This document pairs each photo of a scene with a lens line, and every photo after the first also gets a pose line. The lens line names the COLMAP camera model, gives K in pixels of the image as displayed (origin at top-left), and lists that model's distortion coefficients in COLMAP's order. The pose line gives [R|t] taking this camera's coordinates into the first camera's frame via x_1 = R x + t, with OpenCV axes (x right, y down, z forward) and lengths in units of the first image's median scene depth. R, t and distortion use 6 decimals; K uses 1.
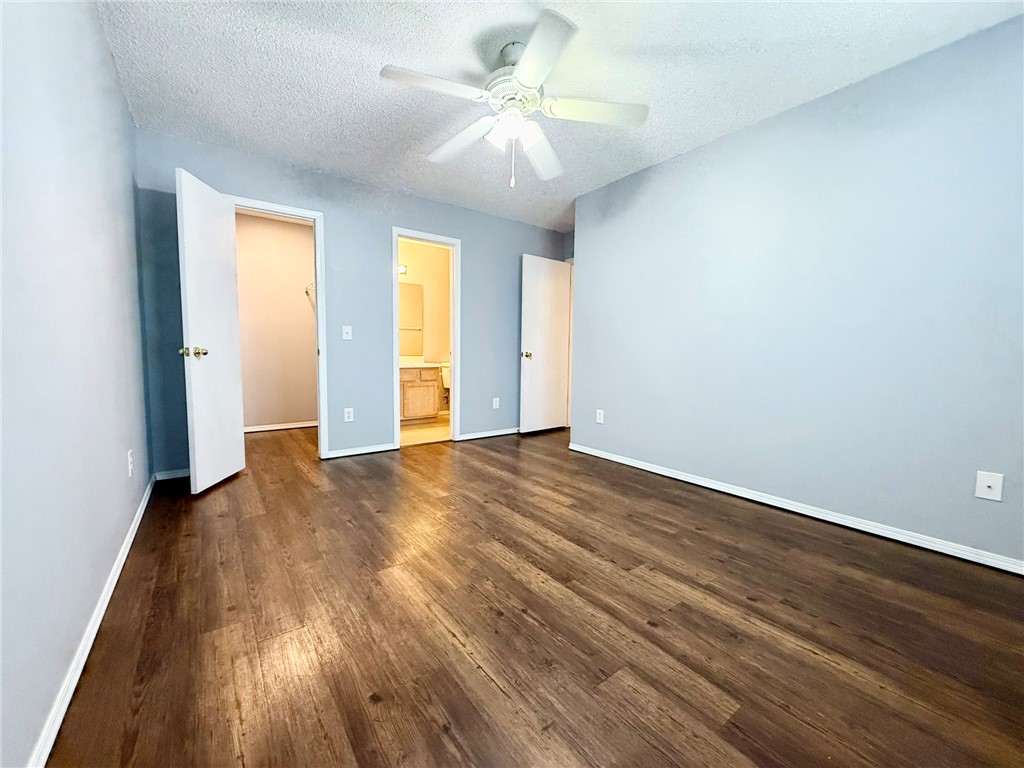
lens RADIAL K [[410.6, 0, 510.7], [0, 410.6, 382.6], [0, 0, 1]] dist [0.000697, 0.000033]
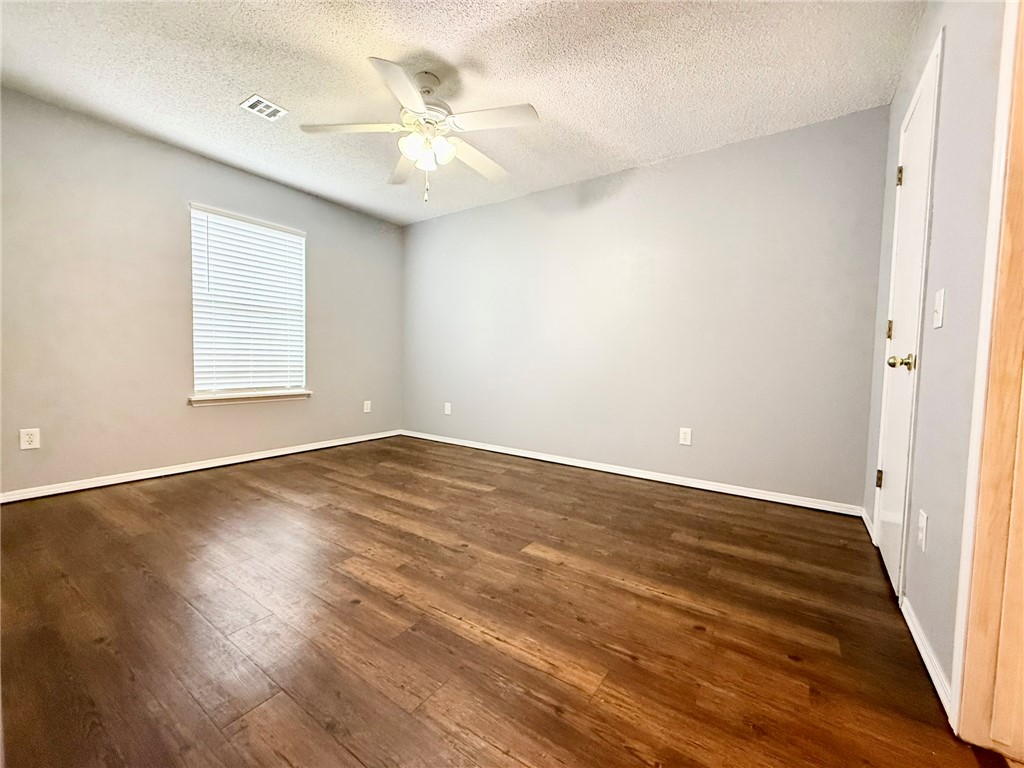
lens RADIAL K [[410.6, 0, 510.7], [0, 410.6, 382.6], [0, 0, 1]] dist [0.000697, 0.000033]
pose [[-0.945198, -0.014464, -0.326178, 0.148049], [-0.055709, 0.991513, 0.117466, -0.138233], [0.321711, 0.129200, -0.937982, 2.208562]]
